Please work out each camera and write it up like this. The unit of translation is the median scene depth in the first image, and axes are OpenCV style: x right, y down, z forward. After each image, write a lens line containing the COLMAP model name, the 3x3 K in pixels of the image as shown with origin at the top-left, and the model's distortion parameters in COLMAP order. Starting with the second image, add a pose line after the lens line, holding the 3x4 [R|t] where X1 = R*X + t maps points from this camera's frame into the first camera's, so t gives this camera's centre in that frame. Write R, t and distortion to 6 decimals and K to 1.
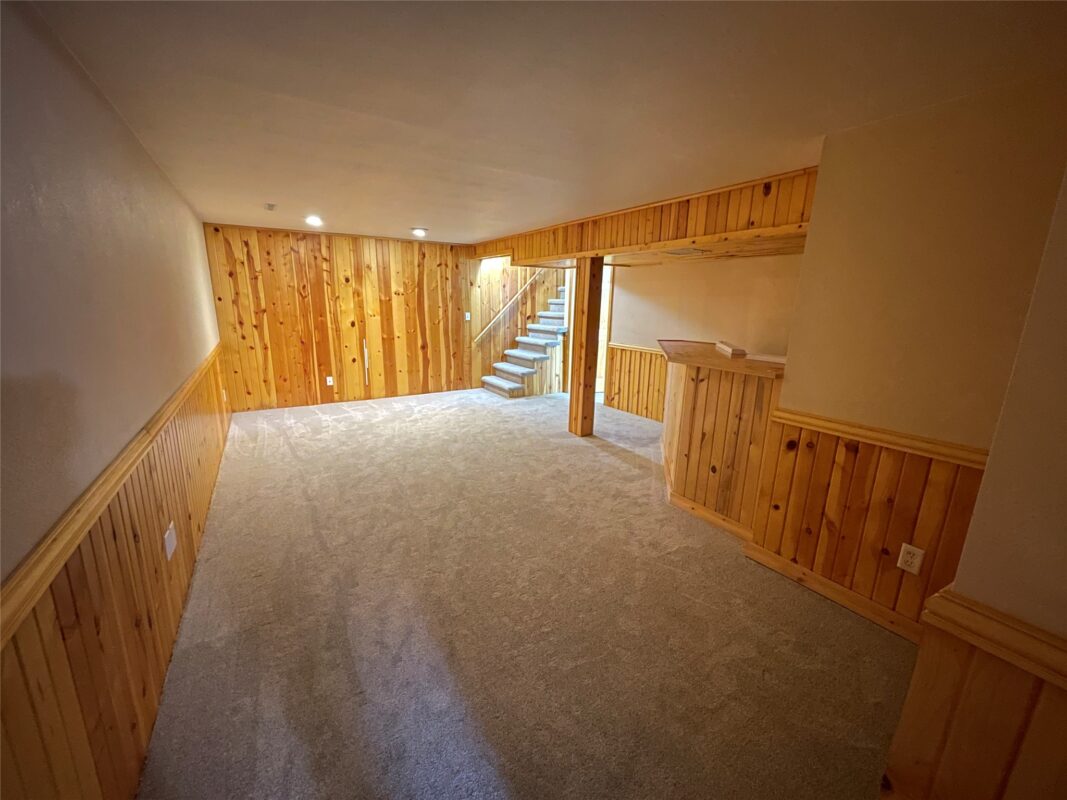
lens RADIAL K [[429.5, 0, 539.3], [0, 429.5, 398.3], [0, 0, 1]] dist [0.000601, 0.000633]
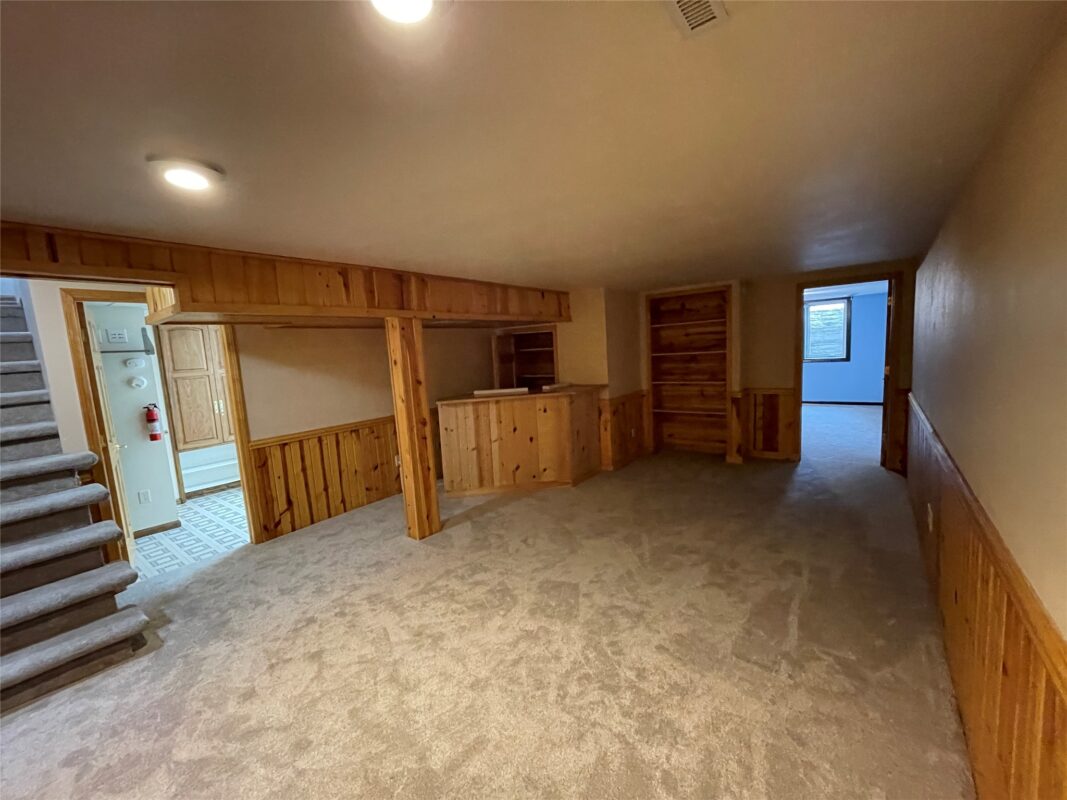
lens RADIAL K [[429.5, 0, 540.2], [0, 429.5, 397.8], [0, 0, 1]] dist [0.000601, 0.000633]
pose [[-0.337440, -0.109264, 0.934984, -0.605659], [0.257953, 0.944489, 0.203471, -0.228900], [-0.905315, 0.309841, -0.290524, 0.849438]]
